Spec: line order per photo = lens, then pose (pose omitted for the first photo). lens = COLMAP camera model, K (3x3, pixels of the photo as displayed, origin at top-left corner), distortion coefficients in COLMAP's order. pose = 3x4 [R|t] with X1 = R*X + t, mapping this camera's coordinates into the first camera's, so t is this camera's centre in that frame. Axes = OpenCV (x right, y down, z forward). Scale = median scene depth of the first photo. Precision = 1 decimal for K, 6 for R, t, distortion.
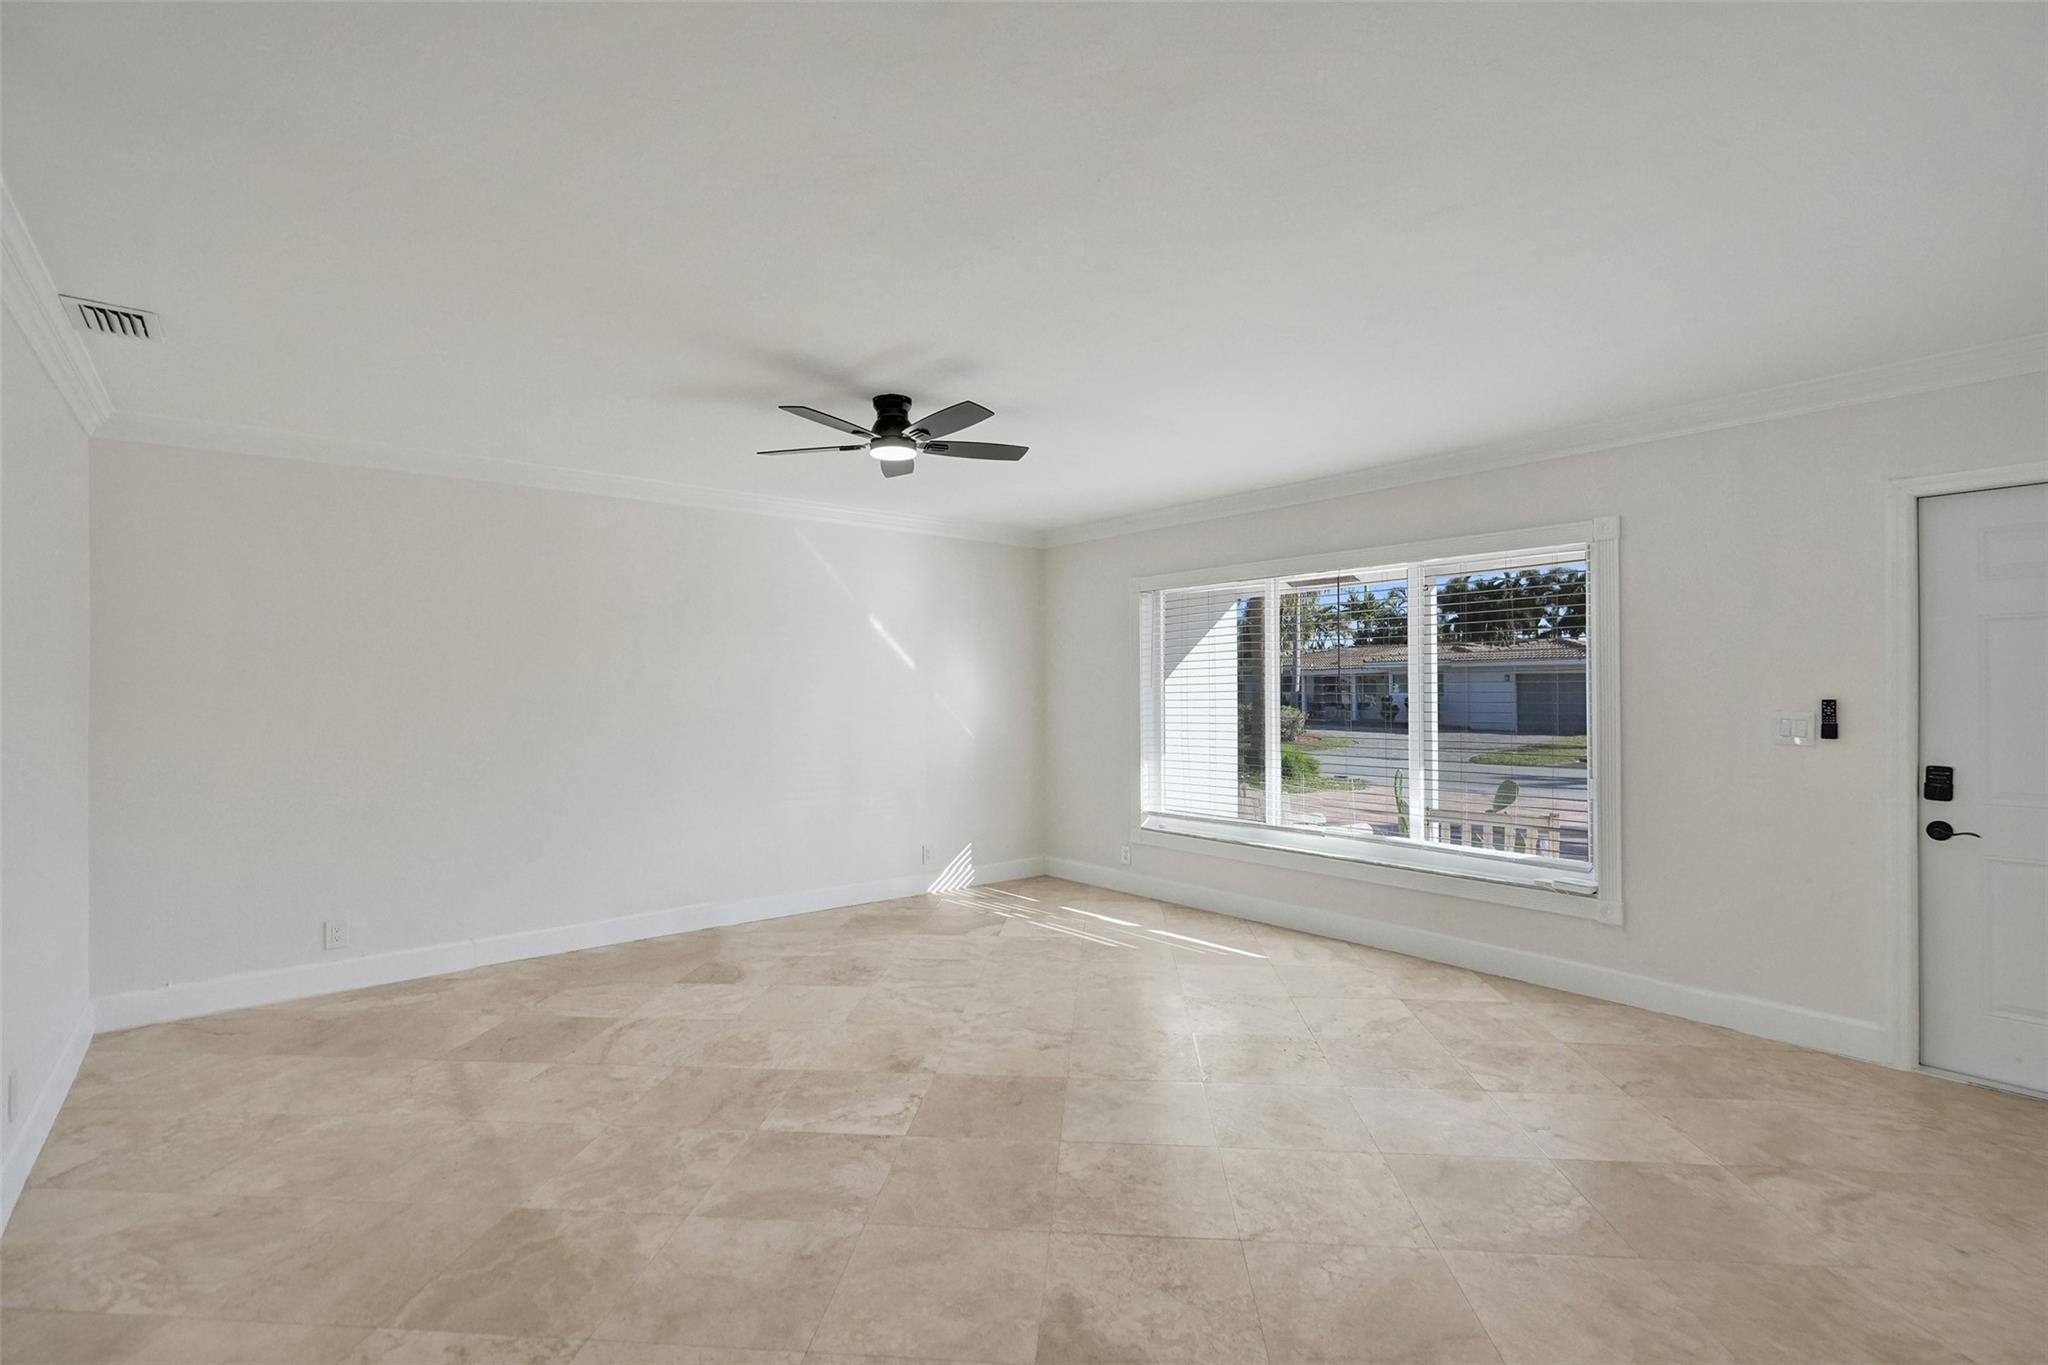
lens RADIAL K [[944.5, 0, 1075.3], [0, 944.5, 695.9], [0, 0, 1]] dist [-0.008340, 0.001928]
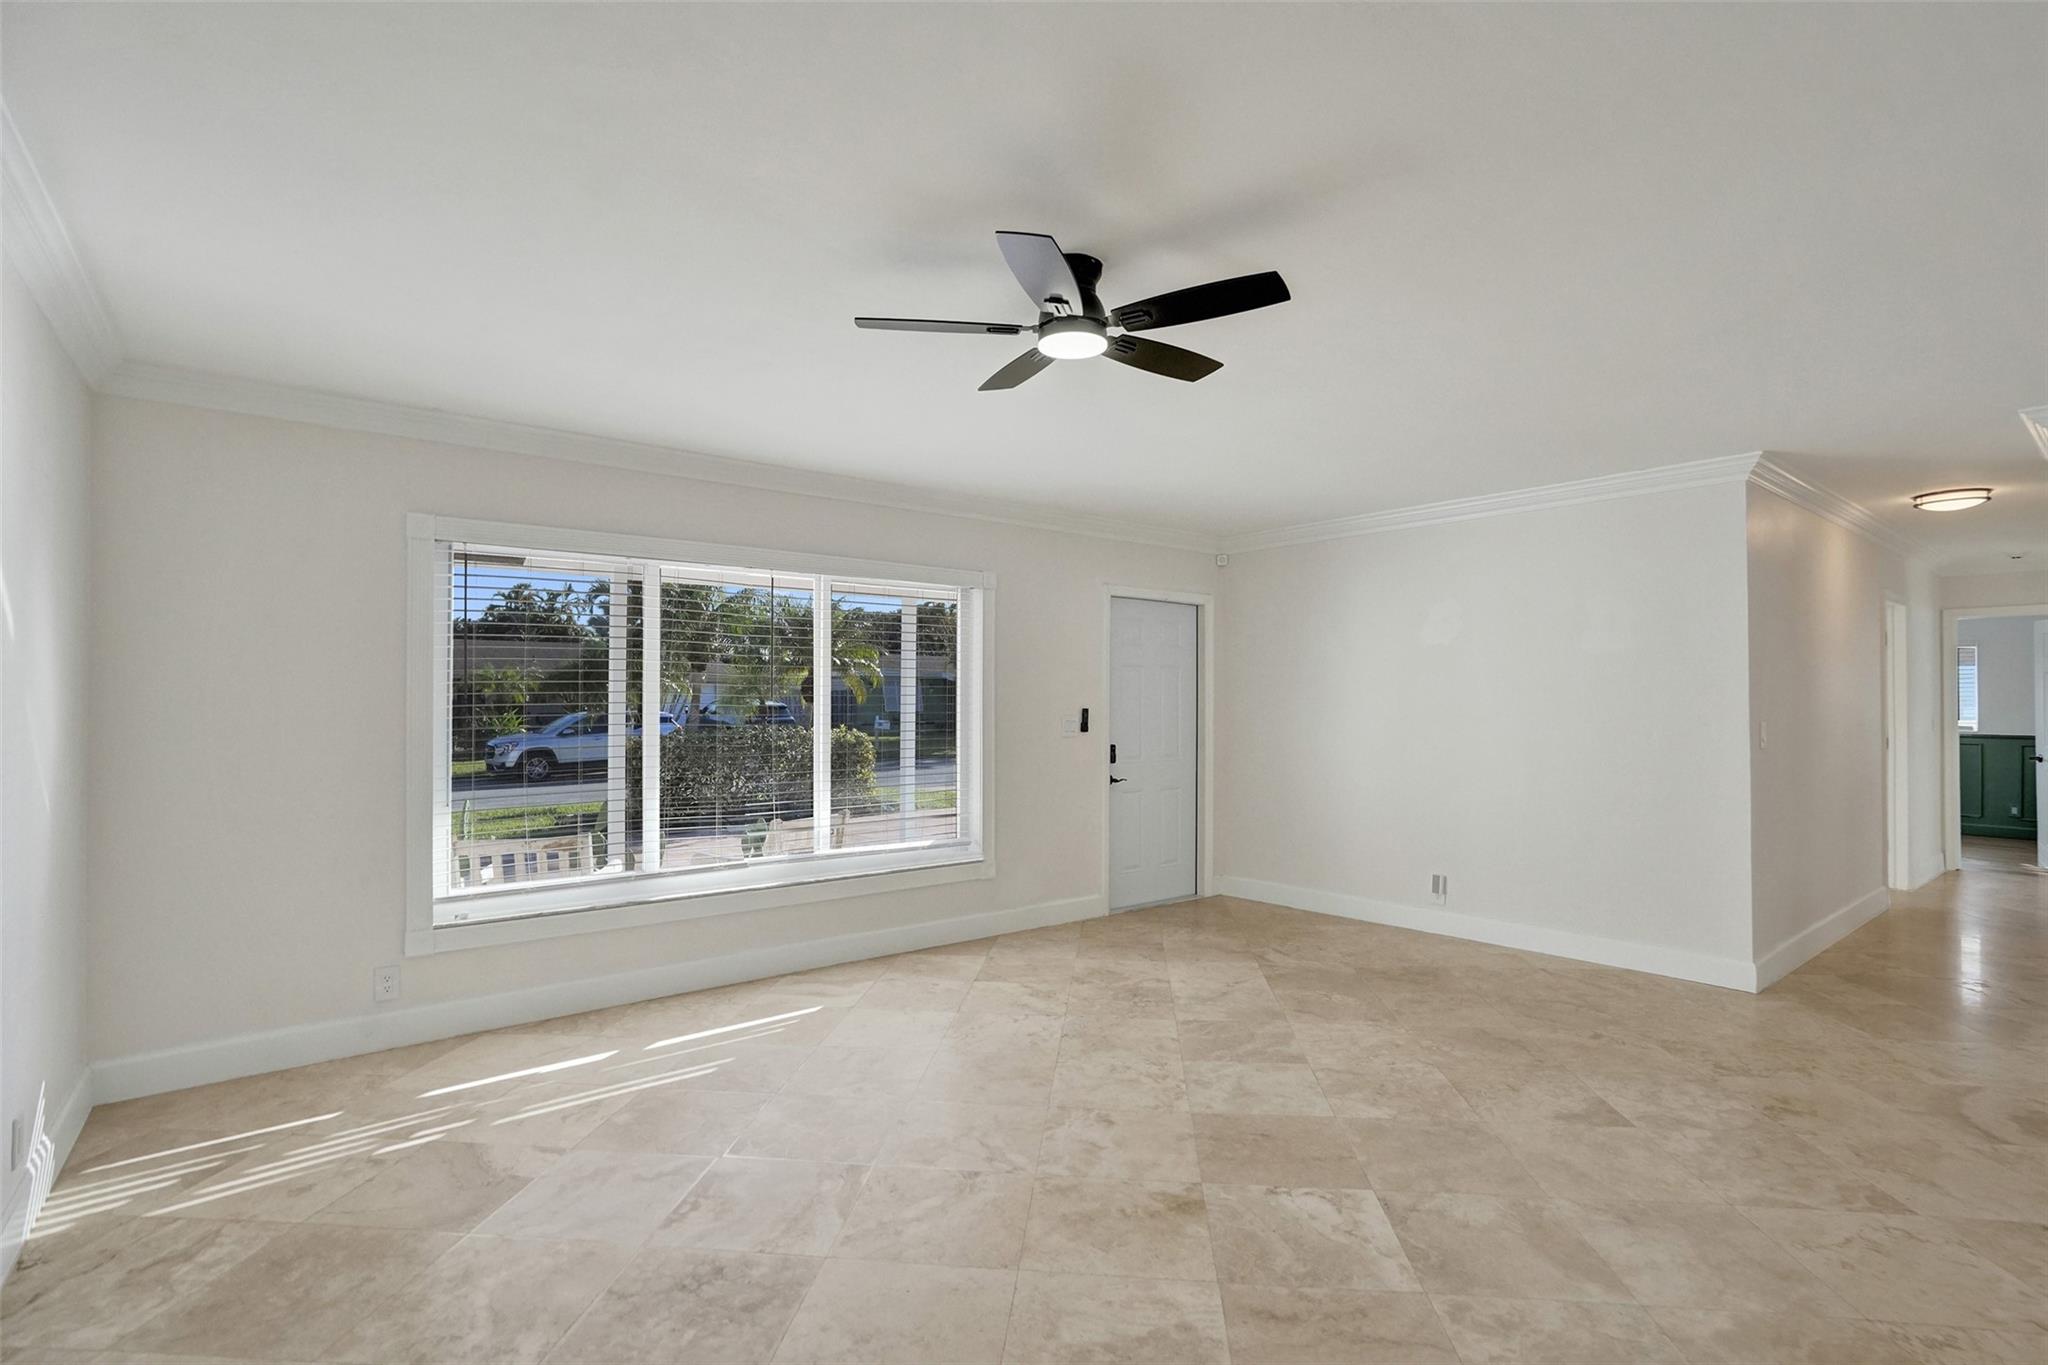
lens RADIAL K [[944.5, 0, 1022.2], [0, 944.5, 685.2], [0, 0, 1]] dist [-0.008340, 0.001928]
pose [[0.042756, 0.027028, 0.998720, -0.808009], [0.002554, 0.999628, -0.027162, 0.006992], [-0.999082, 0.003712, 0.042671, 0.947751]]
